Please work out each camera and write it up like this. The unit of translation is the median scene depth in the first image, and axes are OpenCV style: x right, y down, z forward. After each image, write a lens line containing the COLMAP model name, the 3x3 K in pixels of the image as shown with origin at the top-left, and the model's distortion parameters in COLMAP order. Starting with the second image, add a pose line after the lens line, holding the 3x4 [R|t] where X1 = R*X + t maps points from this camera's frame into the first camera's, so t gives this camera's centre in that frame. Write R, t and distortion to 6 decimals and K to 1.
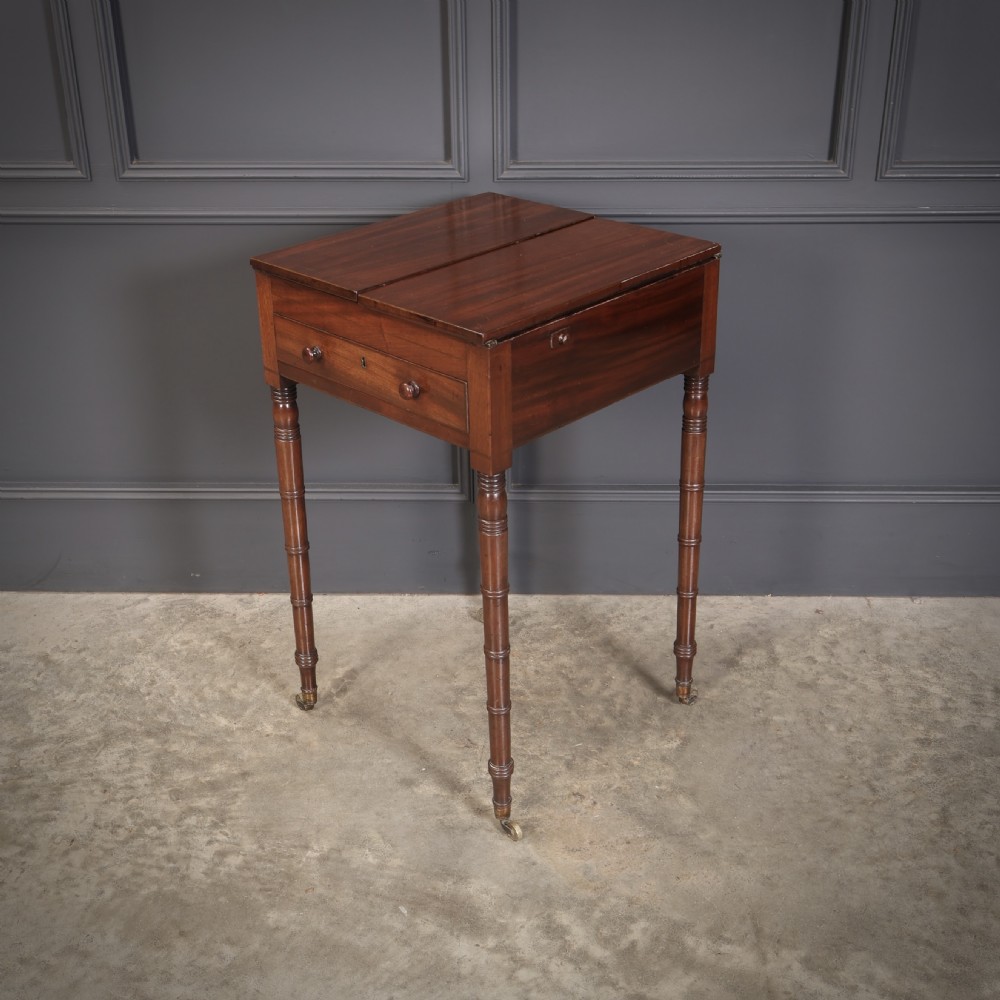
lens RADIAL K [[1369.1, 0, 501.8], [0, 1369.1, 509.5], [0, 0, 1]] dist [0.016980, -0.003424]
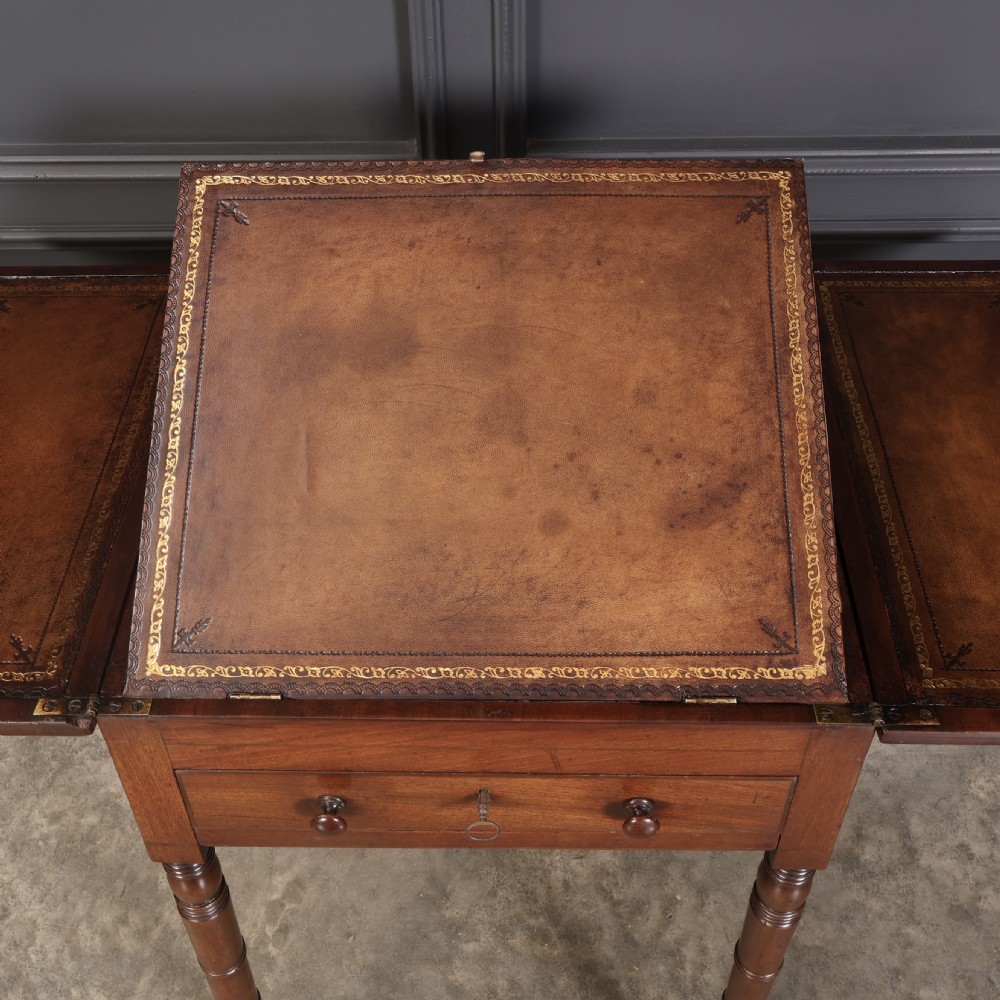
lens RADIAL K [[1262.2, 0, 492.9], [0, 1262.2, 498.5], [0, 0, 1]] dist [0.000106, 0.006627]
pose [[0.999902, -0.013920, 0.001645, -0.010141], [0.012778, 0.953440, 0.301312, -0.280782], [-0.005763, -0.301261, 0.953524, 0.502055]]
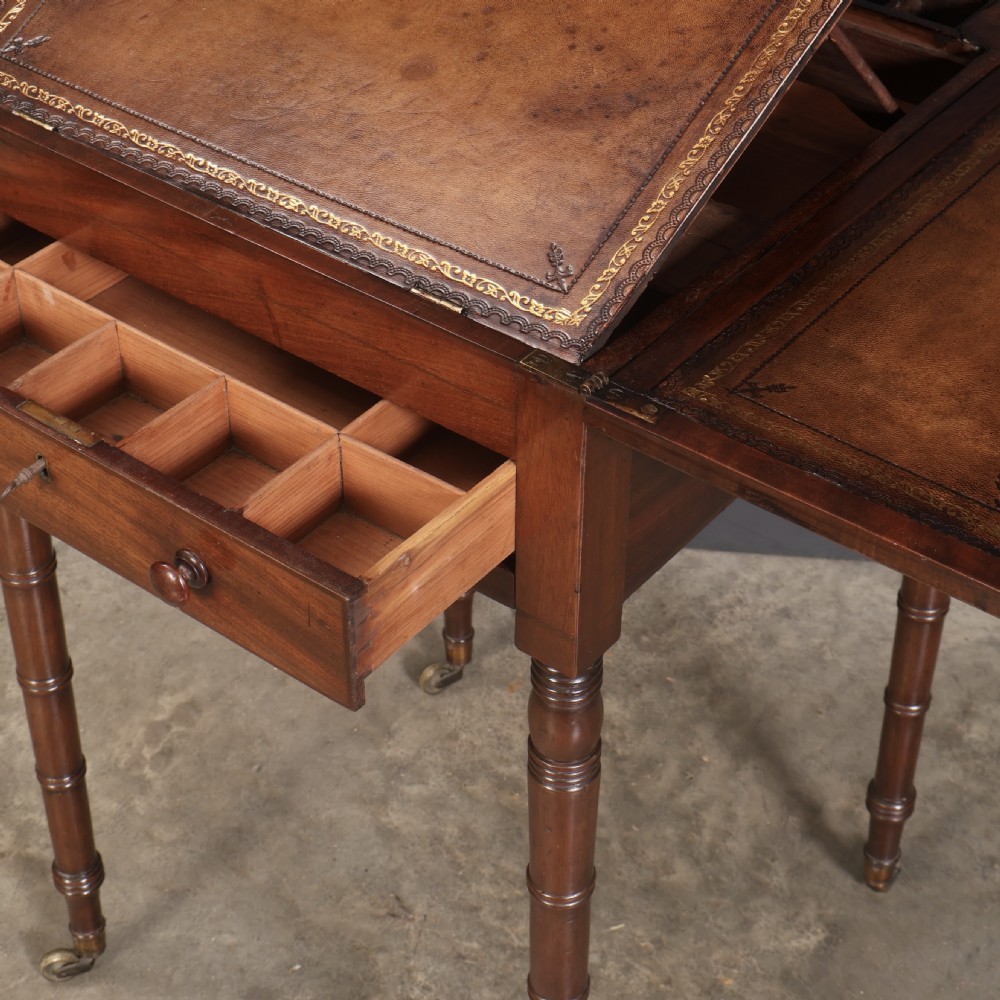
lens RADIAL K [[2085.2, 0, 501.9], [0, 2085.2, 498.7], [0, 0, 1]] dist [0.006667, -0.065241]
pose [[0.996840, 0.061343, -0.050464, 0.043736], [-0.049809, 0.977609, 0.204449, -0.132005], [0.061875, -0.201289, 0.977576, 0.298015]]
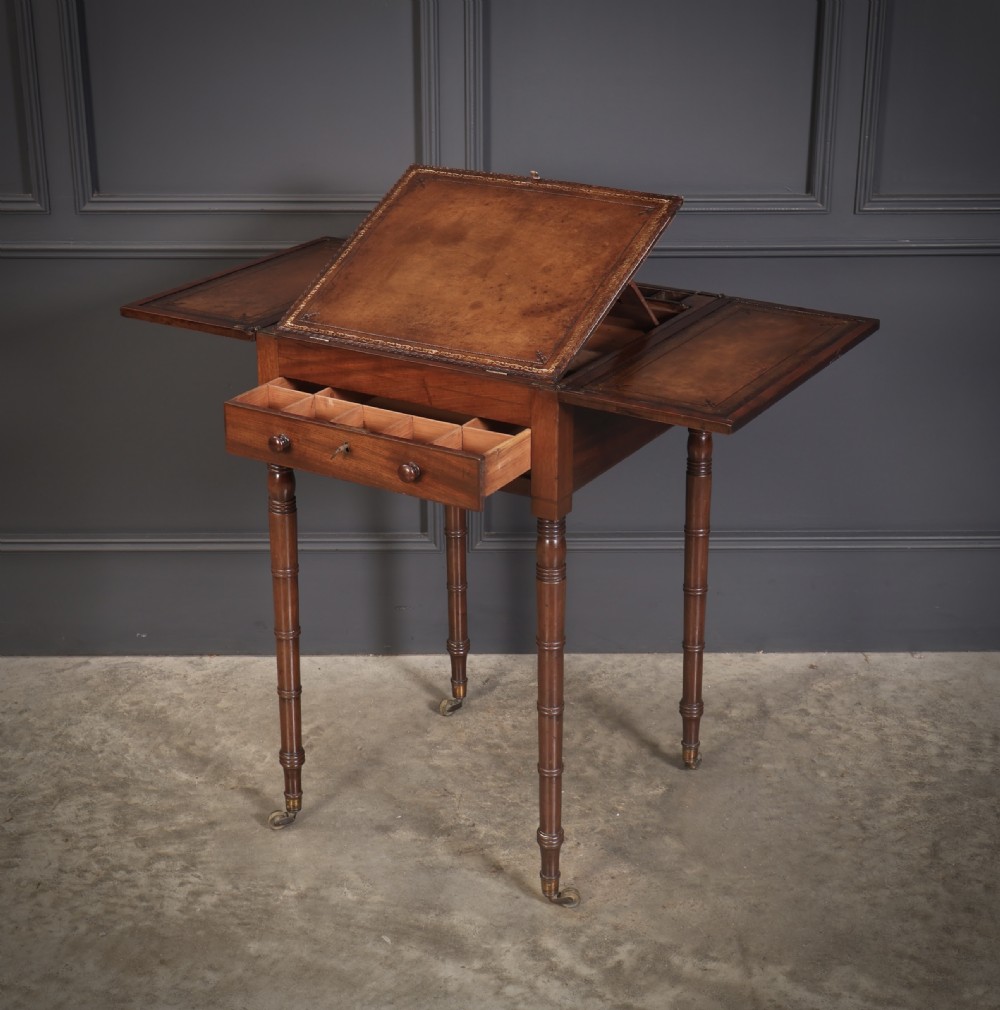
lens RADIAL K [[1835.1, 0, 504.7], [0, 1835.1, 502.1], [0, 0, 1]] dist [0.000017, 0.051284]
pose [[0.999325, -0.005456, 0.036339, -0.028494], [0.008597, 0.996186, -0.086832, 0.081584], [-0.035727, 0.087086, 0.995560, -0.295082]]
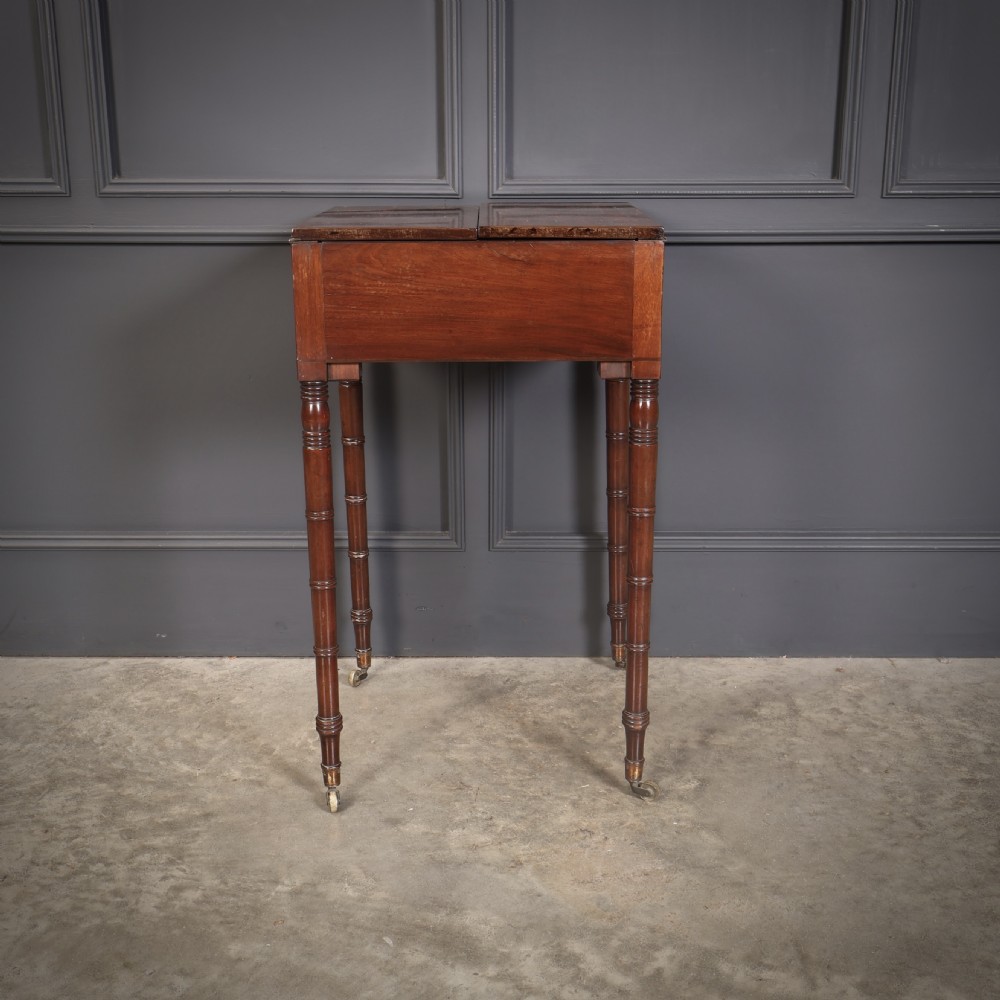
lens RADIAL K [[1366.0, 0, 503.8], [0, 1366.0, 503.8], [0, 0, 1]] dist [0.013622, -0.003797]
pose [[0.999811, 0.000837, 0.019411, -0.014281], [0.002737, 0.983046, -0.183336, 0.155788], [-0.019235, 0.183355, 0.982859, 0.094857]]
